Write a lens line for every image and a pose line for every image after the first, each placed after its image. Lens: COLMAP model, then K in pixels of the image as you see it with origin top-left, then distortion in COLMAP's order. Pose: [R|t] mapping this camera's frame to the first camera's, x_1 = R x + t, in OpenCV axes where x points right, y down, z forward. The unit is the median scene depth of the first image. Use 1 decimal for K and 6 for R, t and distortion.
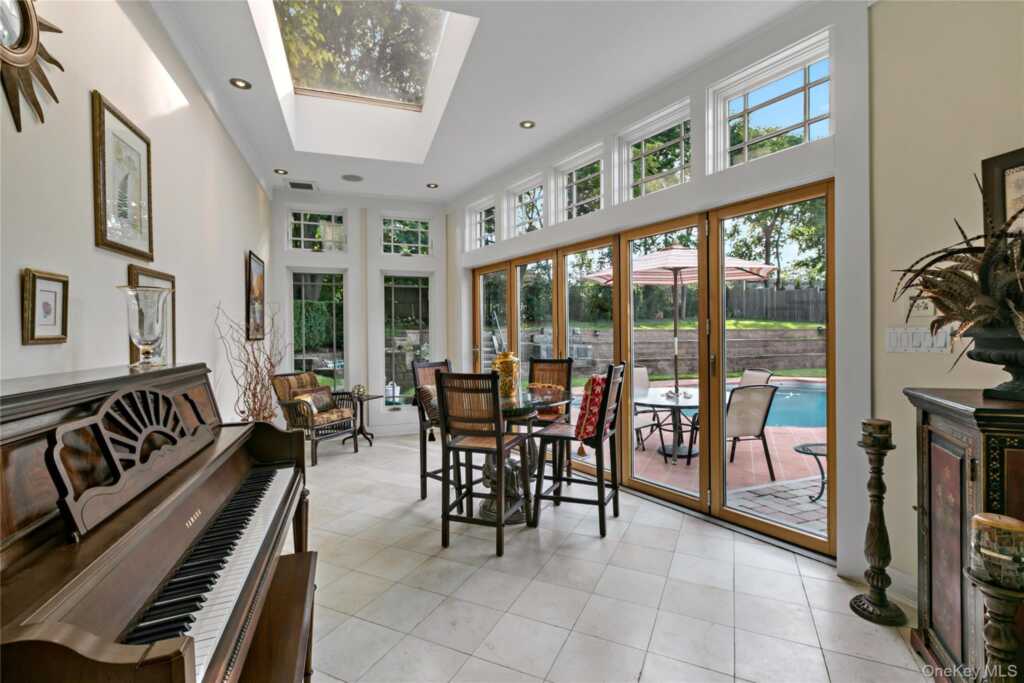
lens RADIAL K [[458.4, 0, 511.3], [0, 458.4, 339.4], [0, 0, 1]] dist [0.002753, -0.001678]
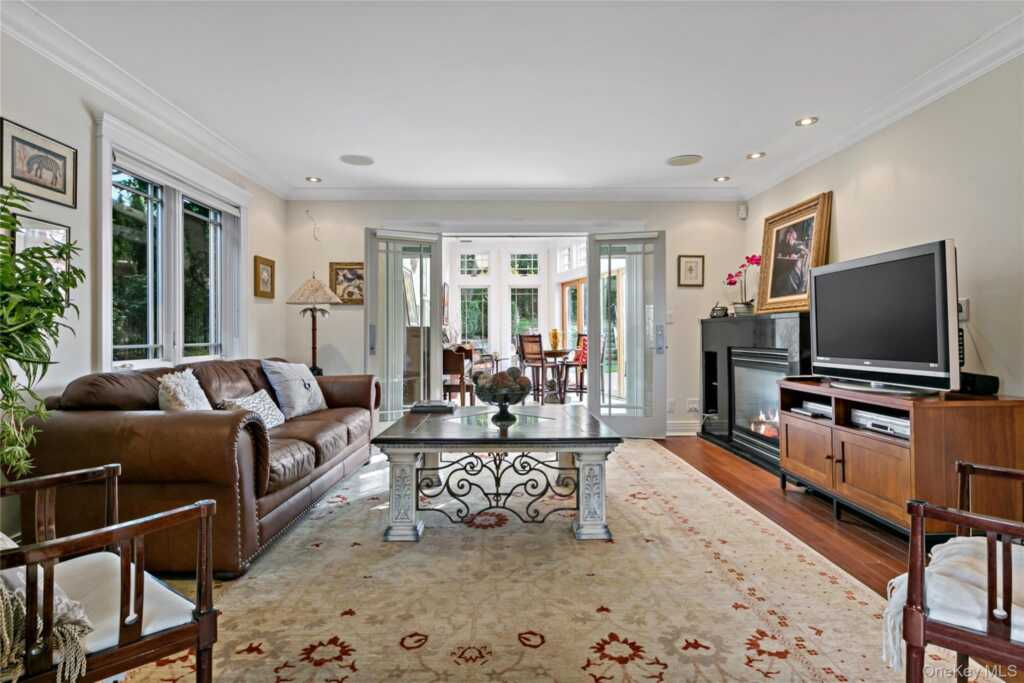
lens RADIAL K [[507.8, 0, 514.0], [0, 507.8, 332.0], [0, 0, 1]] dist [-0.006543, 0.000659]
pose [[0.953217, -0.001278, -0.302284, 0.289798], [-0.001644, 0.999954, -0.009411, 0.035695], [0.302282, 0.009468, 0.953172, -0.747696]]
